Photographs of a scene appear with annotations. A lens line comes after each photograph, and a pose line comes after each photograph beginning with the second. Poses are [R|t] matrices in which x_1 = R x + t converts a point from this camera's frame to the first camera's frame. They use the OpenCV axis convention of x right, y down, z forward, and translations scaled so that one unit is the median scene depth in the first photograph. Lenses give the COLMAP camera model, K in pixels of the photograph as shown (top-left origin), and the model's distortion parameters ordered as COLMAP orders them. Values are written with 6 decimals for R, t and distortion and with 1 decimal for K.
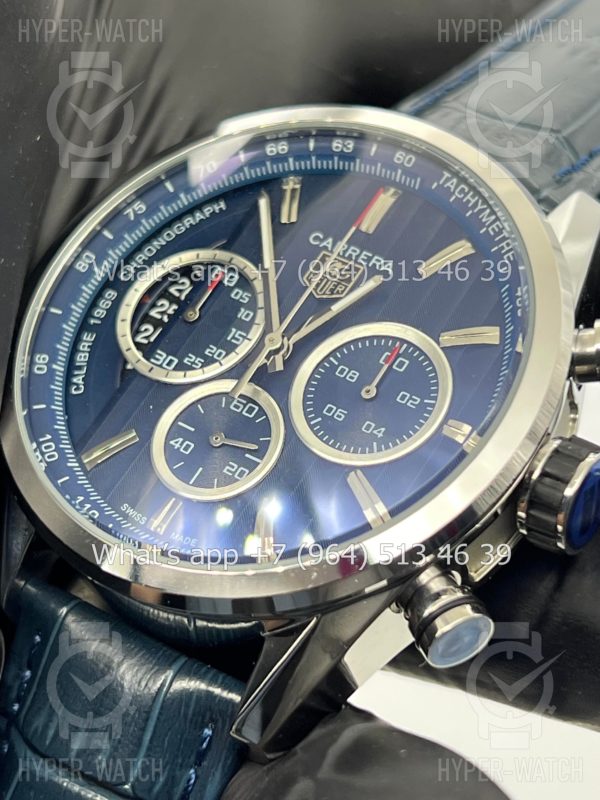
lens RADIAL K [[1937.9, 0, 297.3], [0, 1937.9, 396.0], [0, 0, 1]] dist [0.419678, 0.000000]
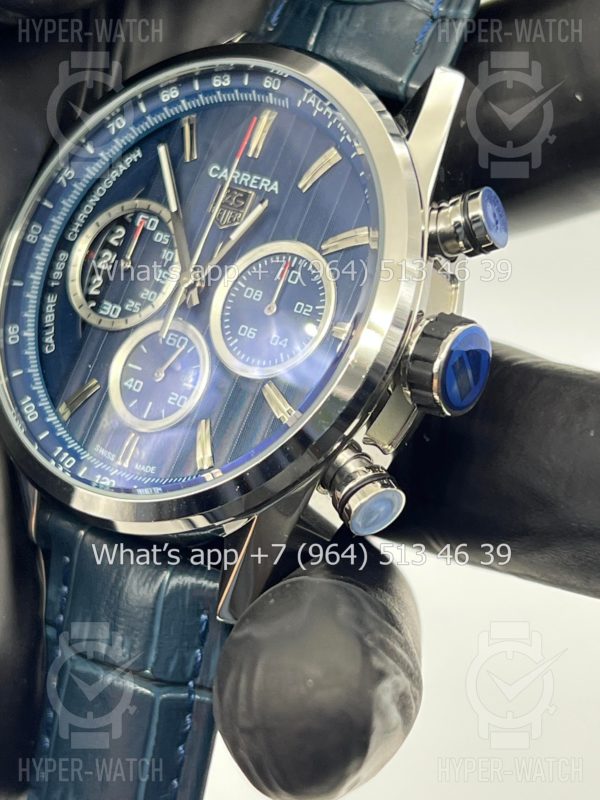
lens RADIAL K [[1937.9, 0, 299.6], [0, 1937.9, 395.7], [0, 0, 1]] dist [0.419678, 0.000000]
pose [[0.956843, -0.211118, -0.199704, 0.260689], [0.240481, 0.961044, 0.136248, -0.100574], [0.163160, -0.178393, 0.970337, -0.112793]]
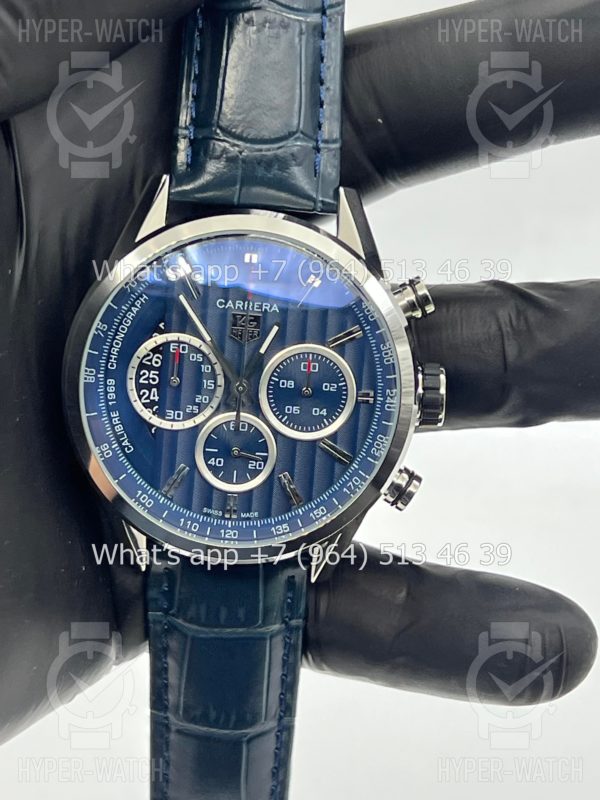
lens RADIAL K [[1937.9, 0, 298.3], [0, 1937.9, 406.7], [0, 0, 1]] dist [0.419678, 0.000000]
pose [[0.843857, -0.500424, 0.193602, -0.296235], [0.287563, 0.726406, 0.624213, -1.025277], [-0.453005, -0.471074, 0.756886, -0.289824]]
